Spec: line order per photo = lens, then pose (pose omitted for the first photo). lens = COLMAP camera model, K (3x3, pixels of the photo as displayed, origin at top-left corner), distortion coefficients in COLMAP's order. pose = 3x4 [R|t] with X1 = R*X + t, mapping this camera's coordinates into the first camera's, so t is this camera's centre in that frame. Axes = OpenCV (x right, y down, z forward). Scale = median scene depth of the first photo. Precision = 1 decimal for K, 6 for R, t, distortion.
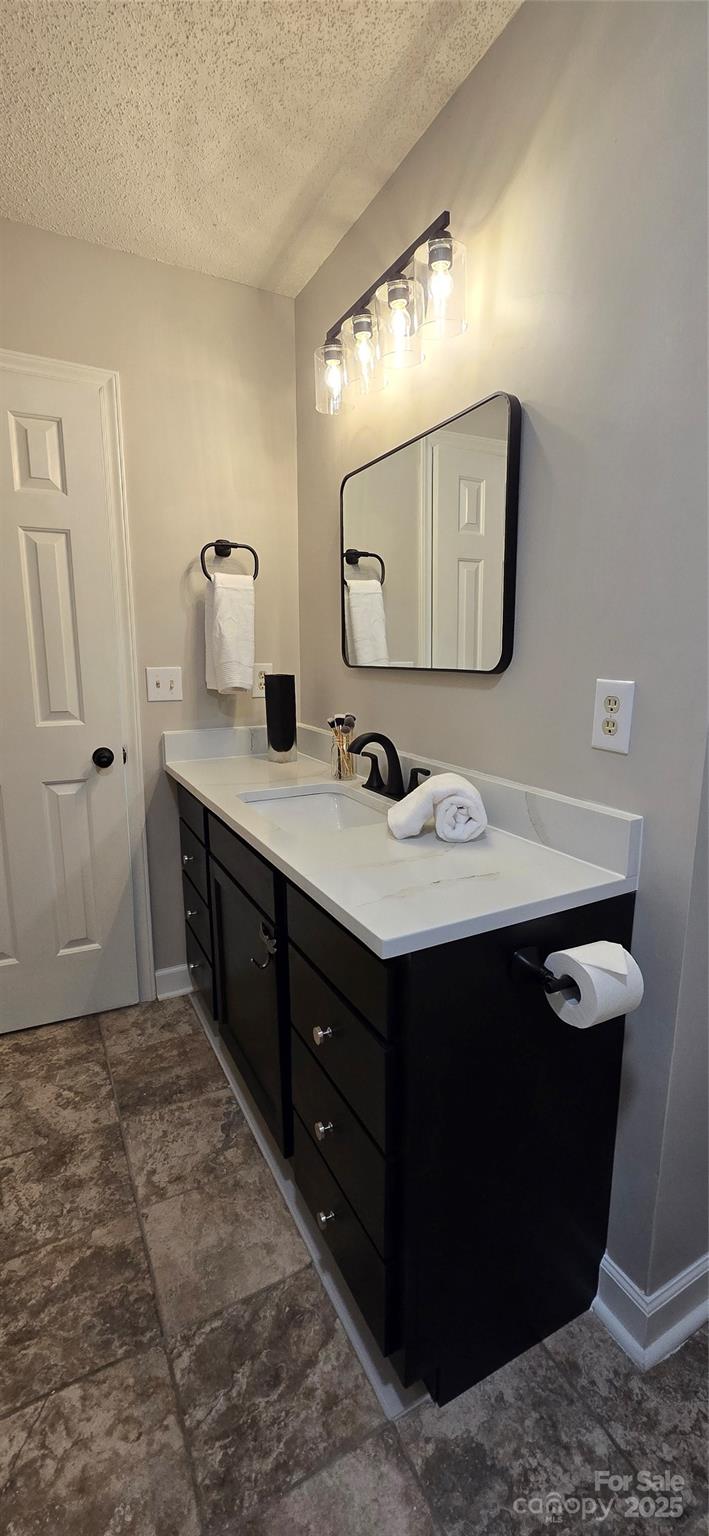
lens RADIAL K [[624.5, 0, 353.2], [0, 624.5, 763.6], [0, 0, 1]] dist [-0.015049, 0.004454]
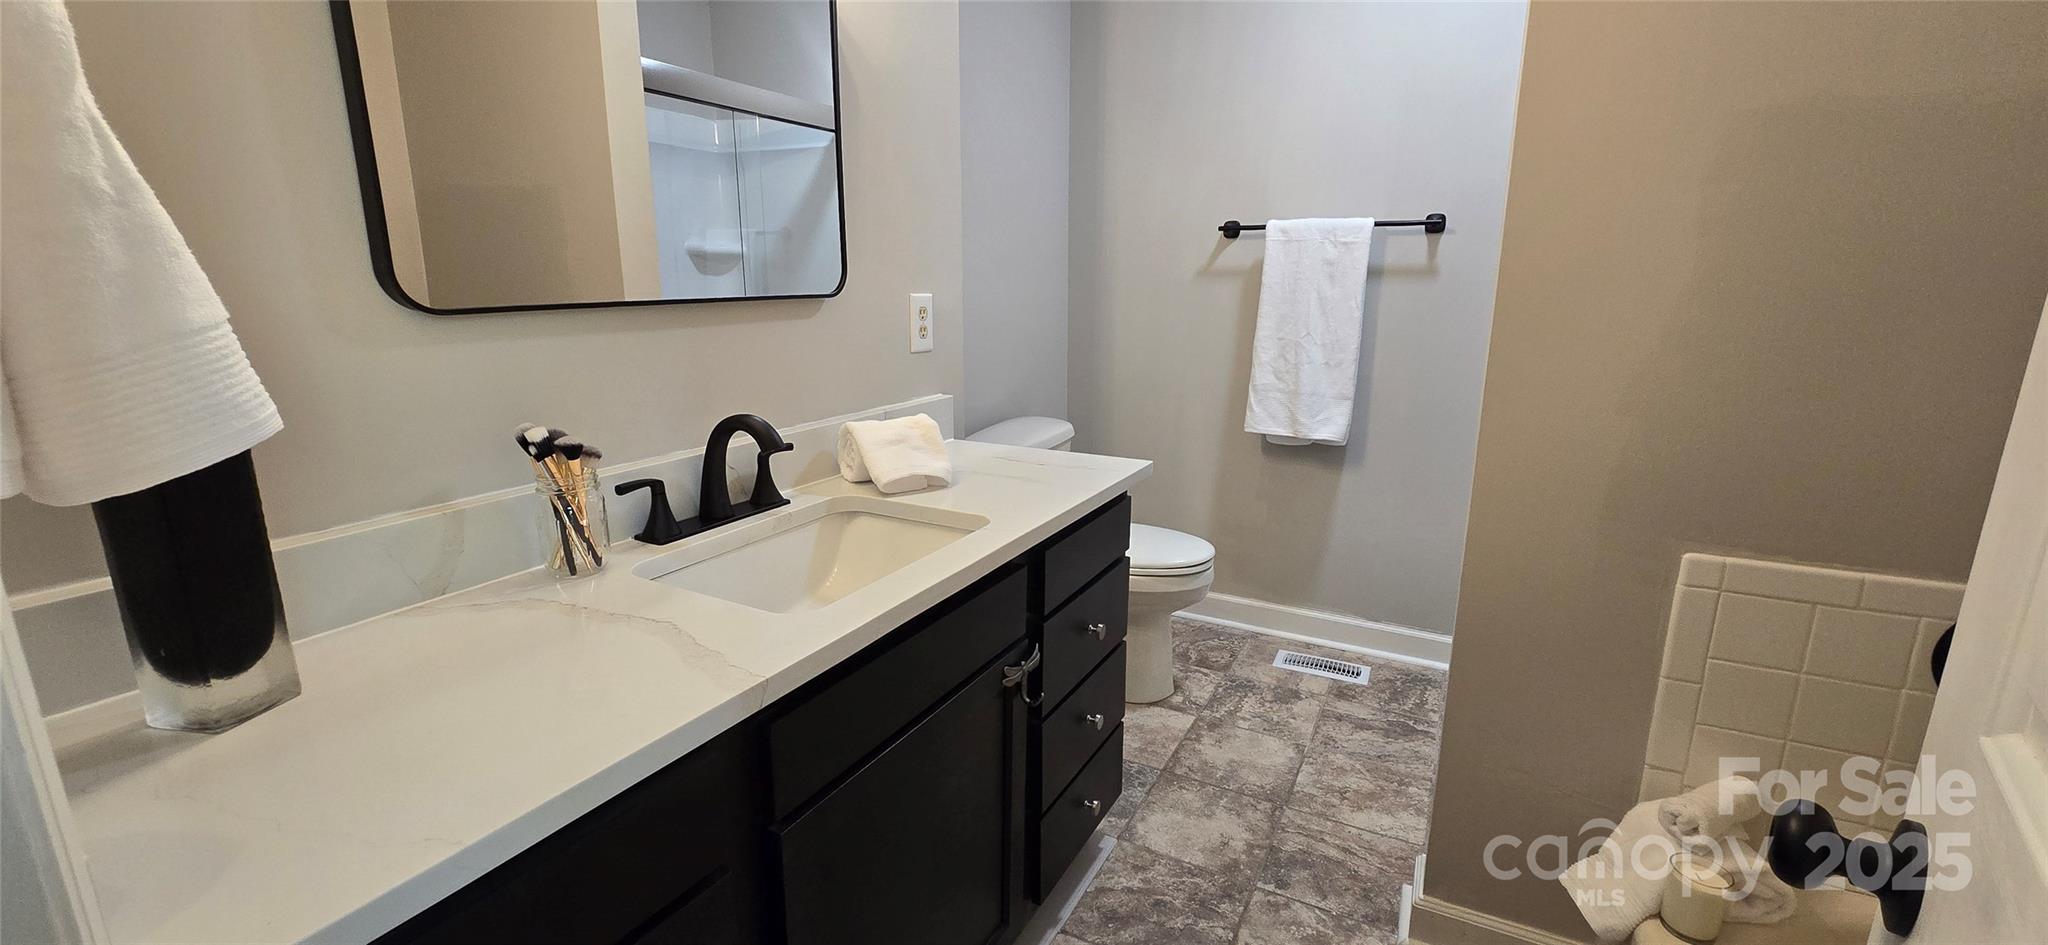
lens RADIAL K [[832.7, 0, 1015.8], [0, 832.7, 462.4], [0, 0, 1]] dist [-0.015049, 0.004454]
pose [[-0.556887, -0.181572, 0.810499, -1.007182], [0.152478, 0.936880, 0.314651, -0.286409], [-0.816472, 0.298809, -0.494051, 1.611803]]
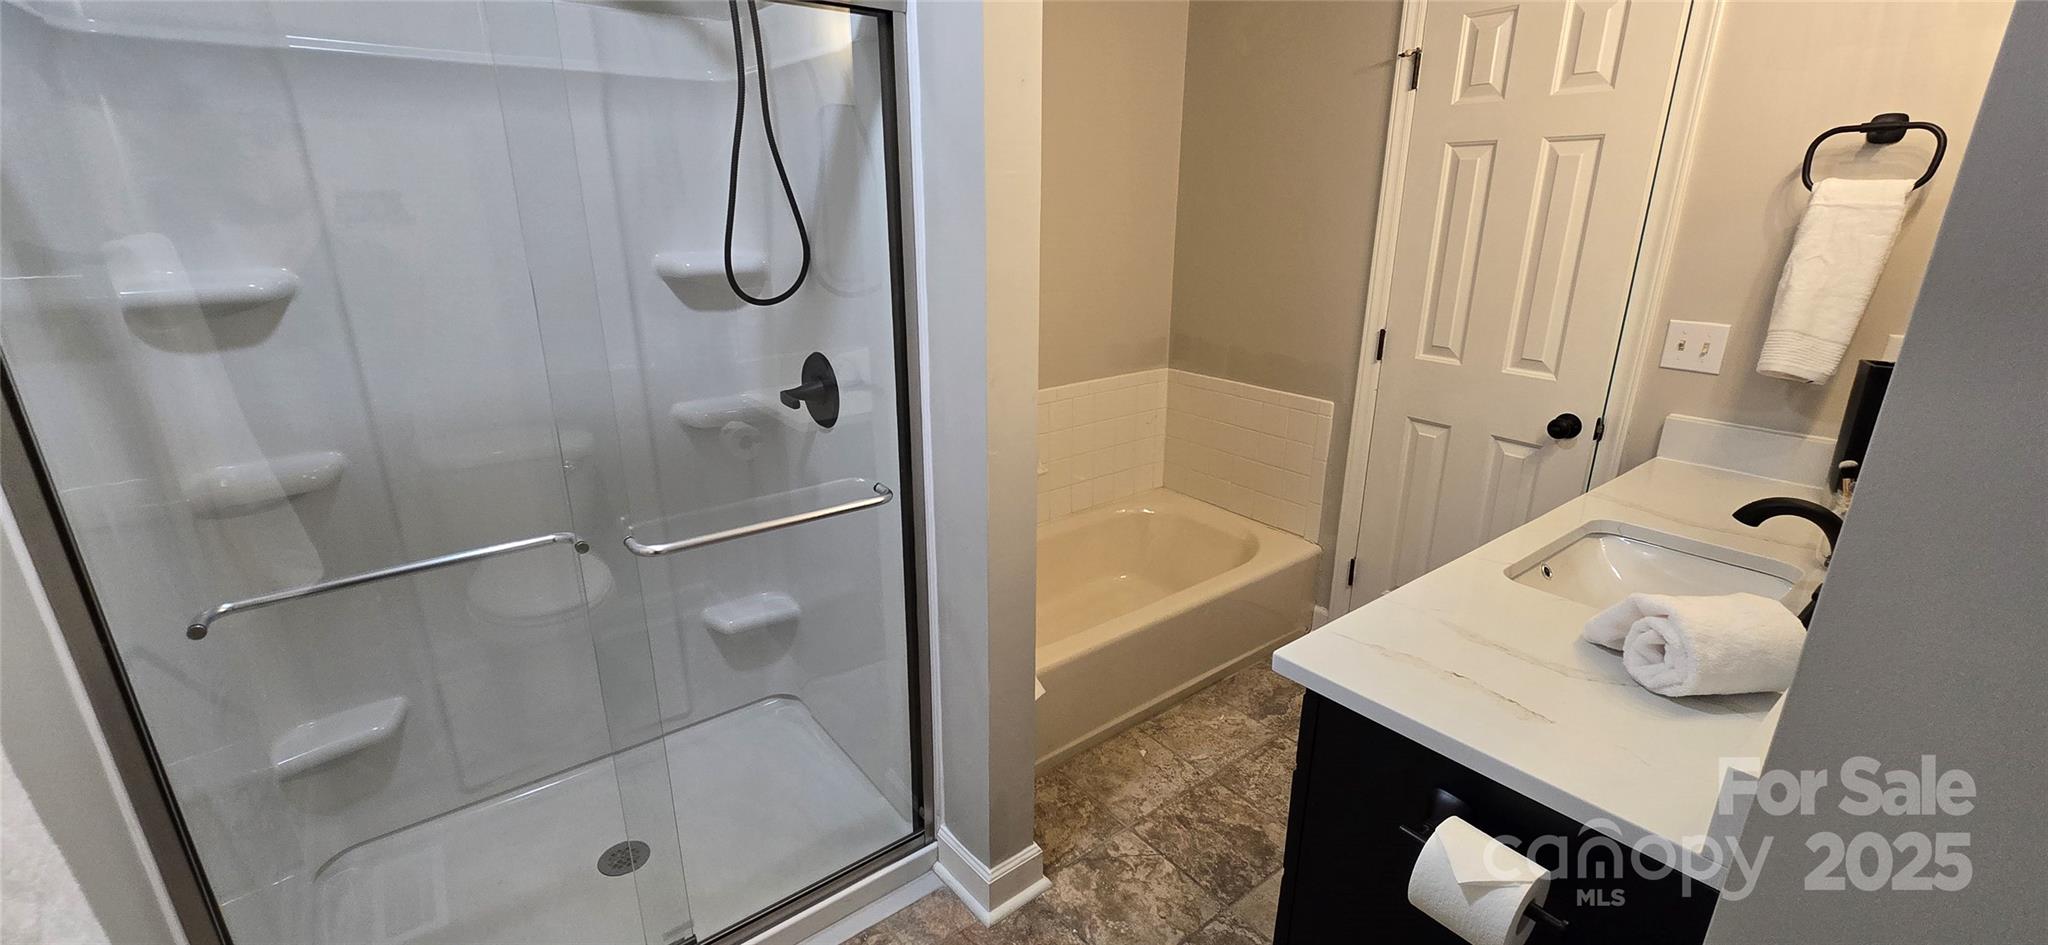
lens RADIAL K [[832.7, 0, 1021.0], [0, 832.7, 474.2], [0, 0, 1]] dist [-0.015049, 0.004454]
pose [[0.167027, 0.308290, -0.936514, 0.825226], [-0.171311, 0.944484, 0.280360, -0.216927], [0.970955, 0.113608, 0.210568, 0.185900]]
